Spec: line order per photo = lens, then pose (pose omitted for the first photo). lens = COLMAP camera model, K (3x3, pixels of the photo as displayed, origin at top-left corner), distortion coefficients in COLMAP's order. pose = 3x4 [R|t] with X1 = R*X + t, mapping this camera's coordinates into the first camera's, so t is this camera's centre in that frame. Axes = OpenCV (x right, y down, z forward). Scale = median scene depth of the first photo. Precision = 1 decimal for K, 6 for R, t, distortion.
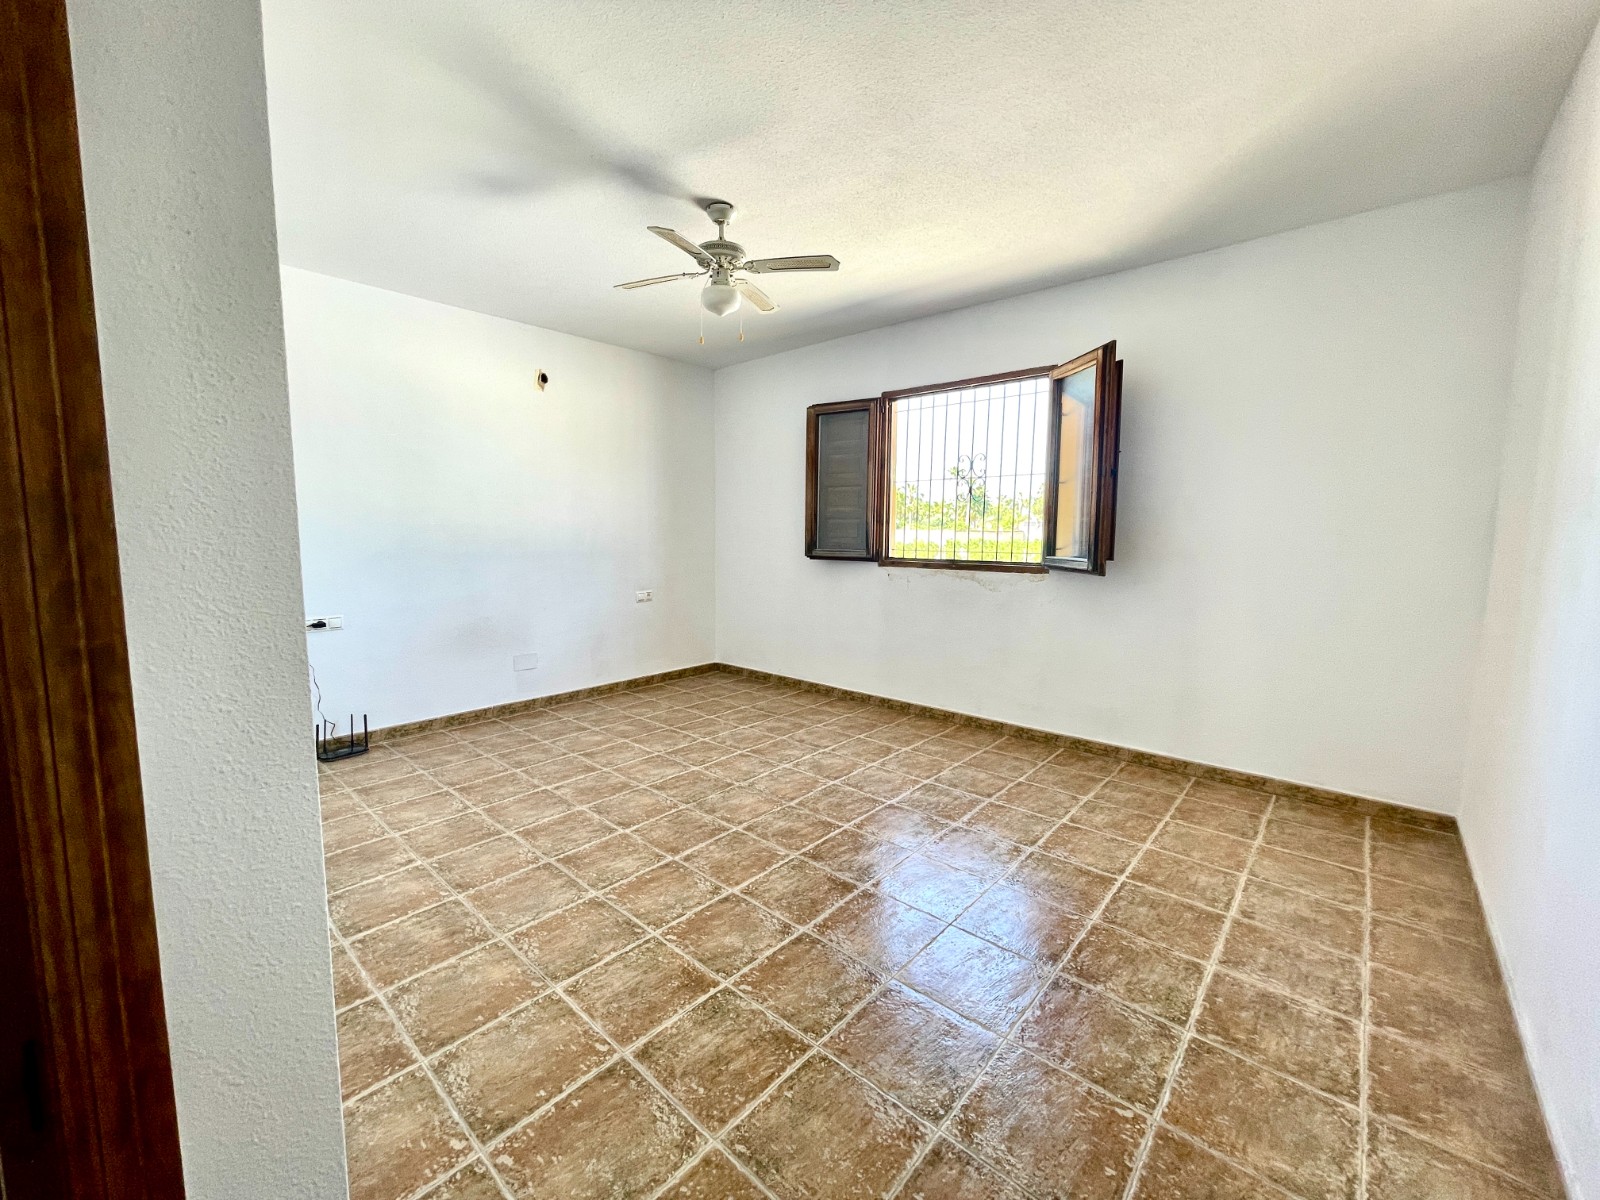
lens RADIAL K [[644.6, 0, 791.1], [0, 644.6, 596.1], [0, 0, 1]] dist [-0.001077, 0.000217]
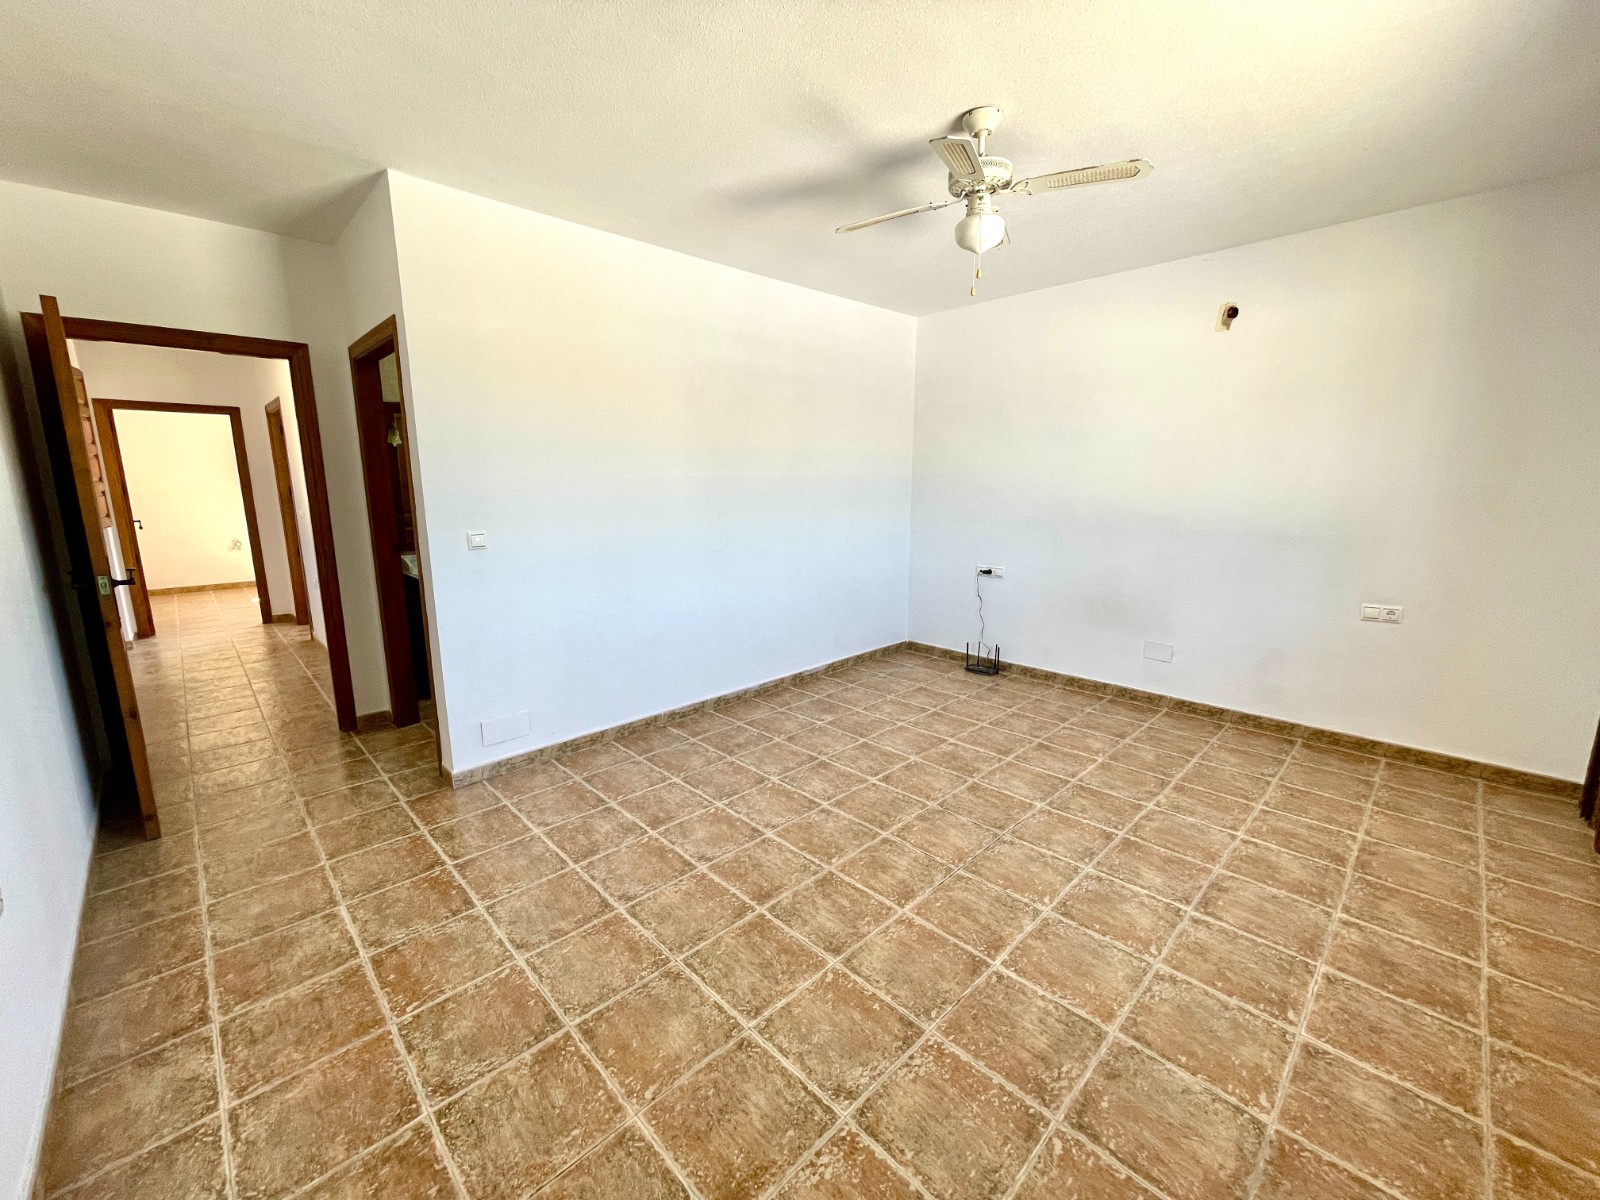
lens RADIAL K [[645.7, 0, 794.6], [0, 645.7, 597.0], [0, 0, 1]] dist [-0.002072, 0.000949]
pose [[-0.074180, 0.174809, -0.981804, 0.684708], [-0.095770, 0.978717, 0.181496, -0.119987], [0.992636, 0.107491, -0.055860, 0.759518]]
